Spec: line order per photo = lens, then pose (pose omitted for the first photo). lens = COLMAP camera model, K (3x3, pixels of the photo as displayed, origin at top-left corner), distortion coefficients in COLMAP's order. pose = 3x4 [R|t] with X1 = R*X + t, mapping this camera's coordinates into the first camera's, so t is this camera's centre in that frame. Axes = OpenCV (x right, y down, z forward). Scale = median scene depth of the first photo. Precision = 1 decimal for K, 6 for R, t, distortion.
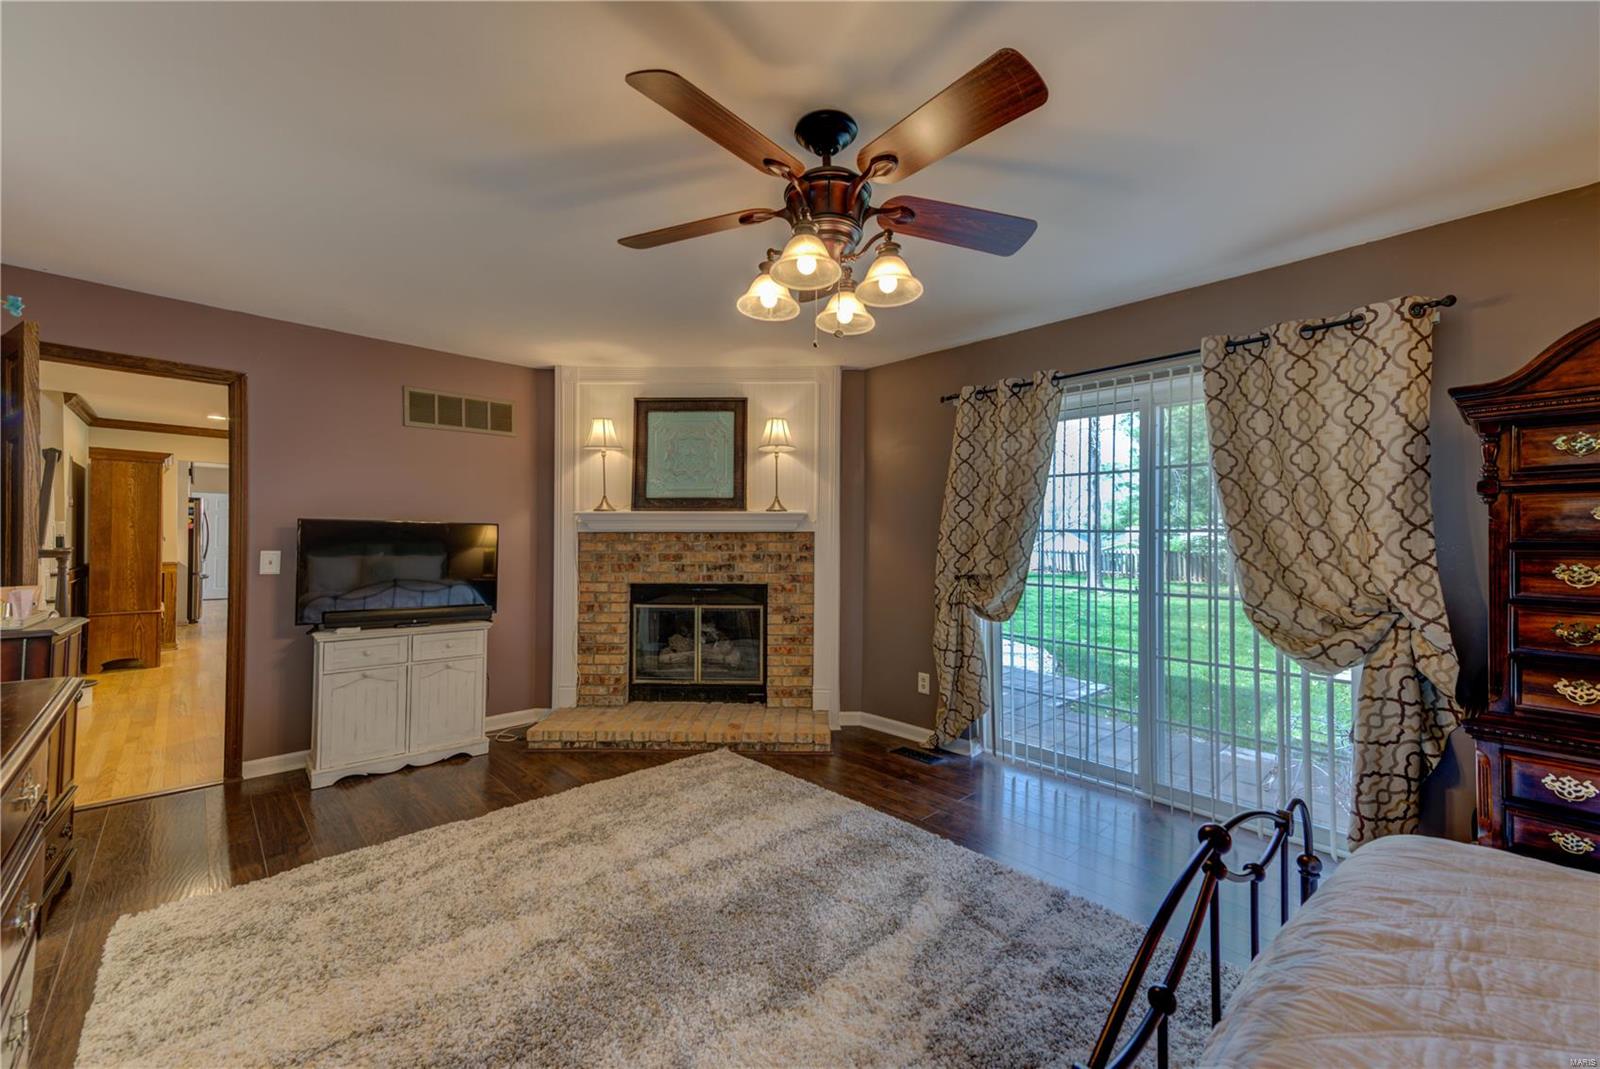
lens RADIAL K [[624.7, 0, 798.1], [0, 624.7, 533.3], [0, 0, 1]] dist [0.018063, -0.000213]
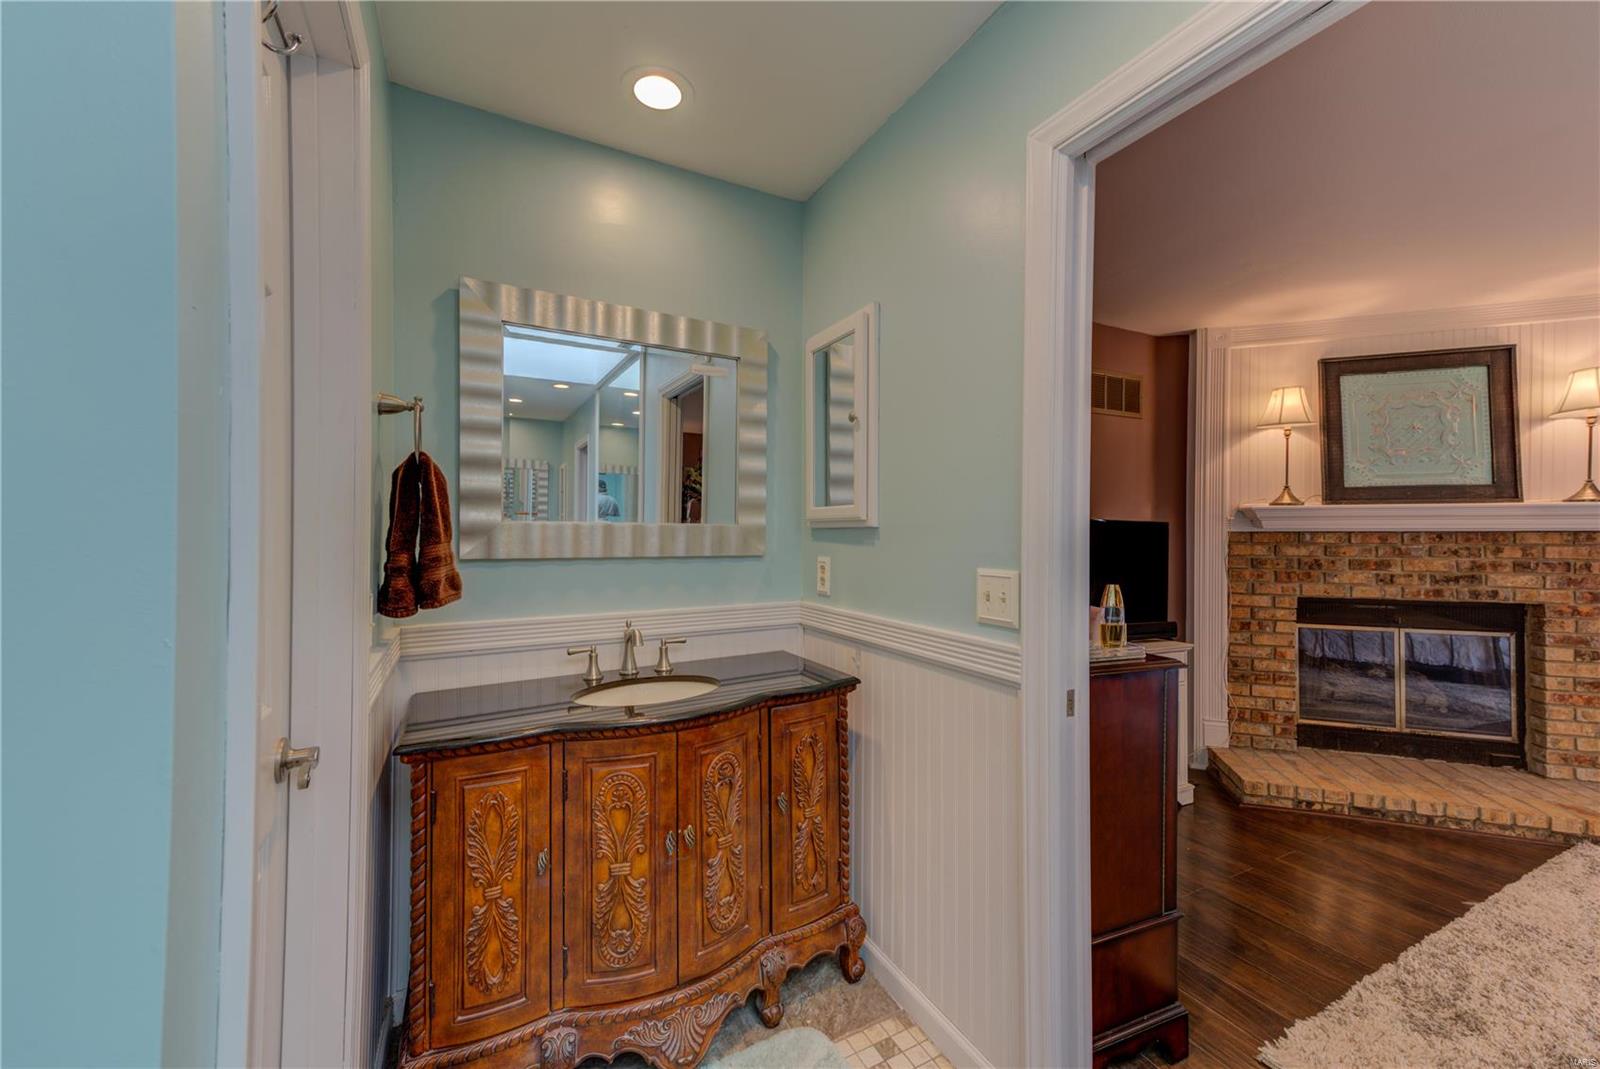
lens RADIAL K [[624.7, 0, 790.0], [0, 624.7, 533.7], [0, 0, 1]] dist [0.018063, -0.000213]
pose [[0.960018, -0.000868, -0.279937, -0.669311], [0.002063, 0.999990, 0.003974, -0.003960], [0.279930, -0.004393, 0.960010, 0.058556]]
